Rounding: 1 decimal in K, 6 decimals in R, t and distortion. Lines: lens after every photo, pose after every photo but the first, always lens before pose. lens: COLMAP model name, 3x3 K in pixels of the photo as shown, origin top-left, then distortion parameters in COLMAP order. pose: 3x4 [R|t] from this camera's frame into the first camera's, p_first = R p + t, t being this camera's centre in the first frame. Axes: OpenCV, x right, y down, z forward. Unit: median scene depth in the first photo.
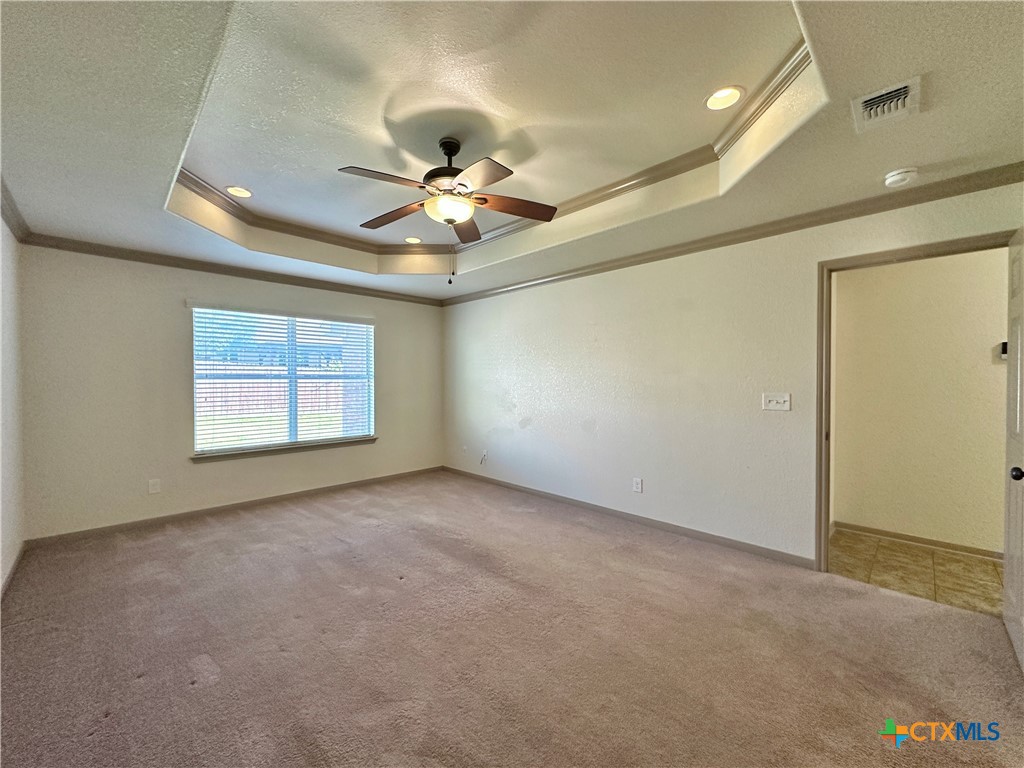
lens RADIAL K [[407.3, 0, 512.6], [0, 407.3, 383.8], [0, 0, 1]] dist [-0.001216, 0.000319]
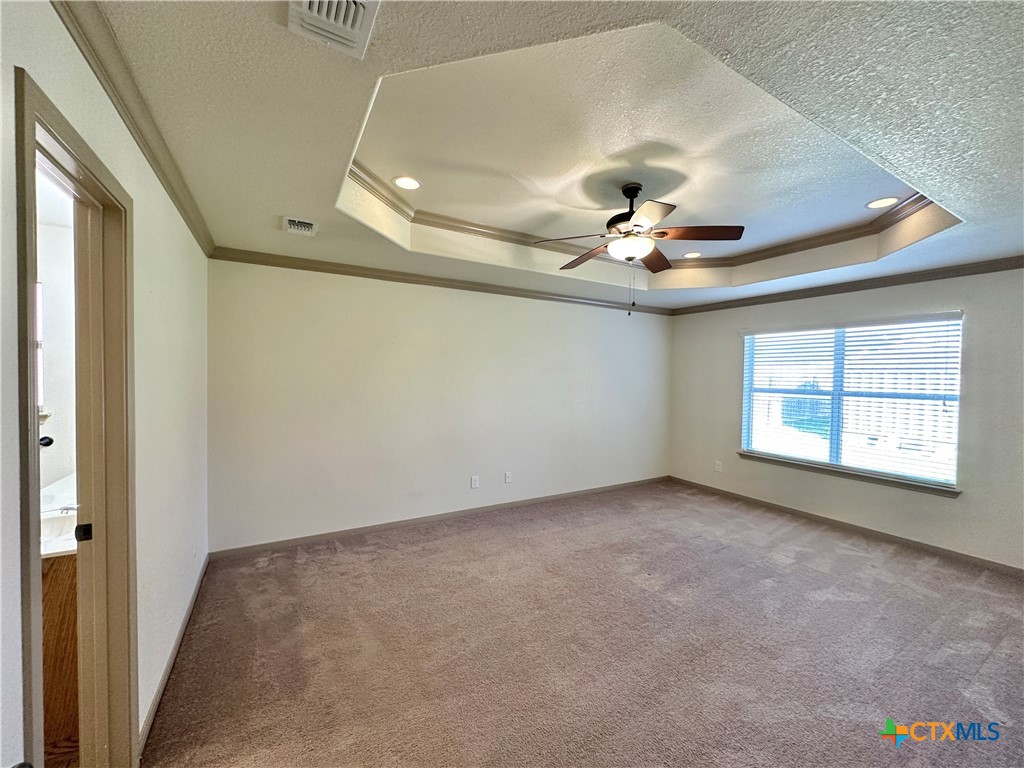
lens RADIAL K [[407.3, 0, 512.6], [0, 407.3, 383.8], [0, 0, 1]] dist [-0.001216, 0.000319]
pose [[-0.254434, 0.018109, -0.966921, 0.612707], [-0.026587, 0.999316, 0.025712, -0.049247], [0.966725, 0.032250, -0.253778, 0.603085]]
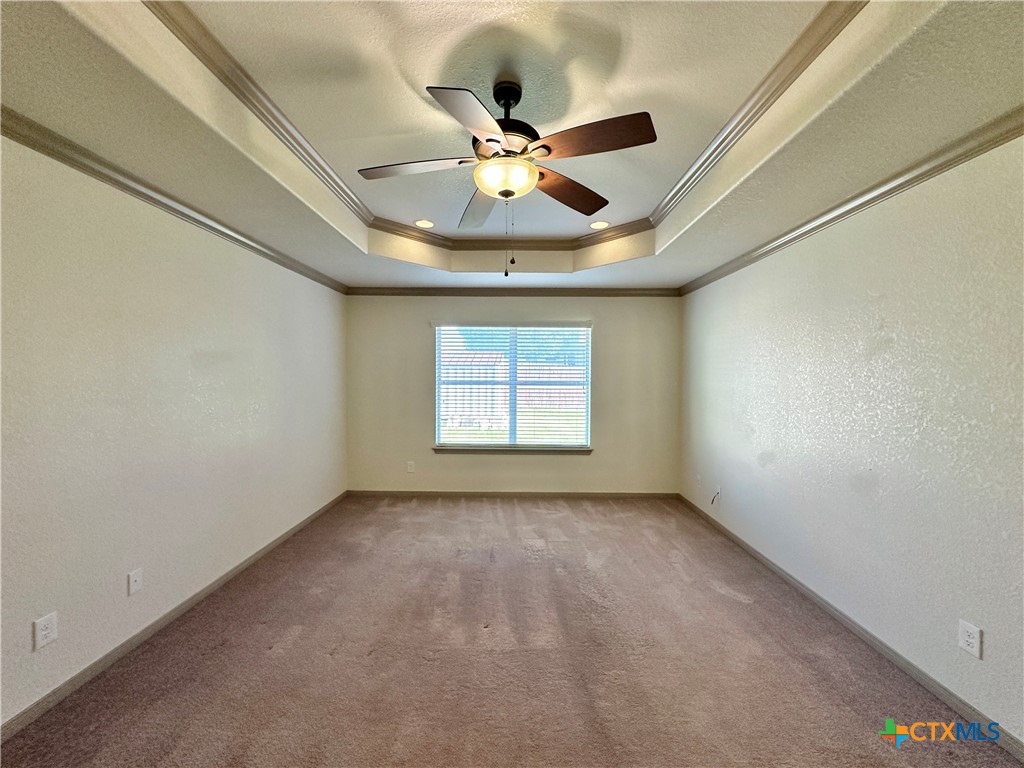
lens RADIAL K [[407.3, 0, 512.6], [0, 407.3, 383.8], [0, 0, 1]] dist [-0.001216, 0.000319]
pose [[0.700883, 0.019503, -0.713009, 0.249109], [-0.014443, 0.999809, 0.013151, -0.033182], [0.713130, 0.001081, 0.701031, 0.291575]]
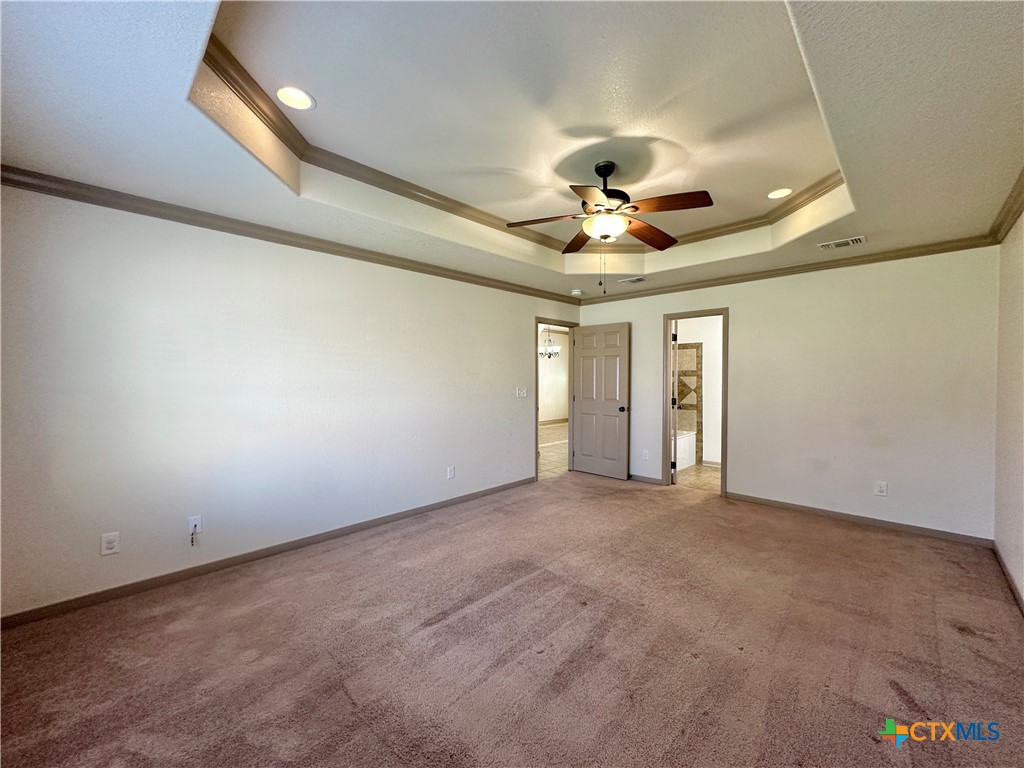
lens RADIAL K [[407.3, 0, 512.6], [0, 407.3, 383.8], [0, 0, 1]] dist [-0.001216, 0.000319]
pose [[-0.010204, -0.014113, 0.999848, -0.774809], [0.013960, 0.999801, 0.014254, -0.012073], [-0.999850, 0.014103, -0.010005, 0.777868]]
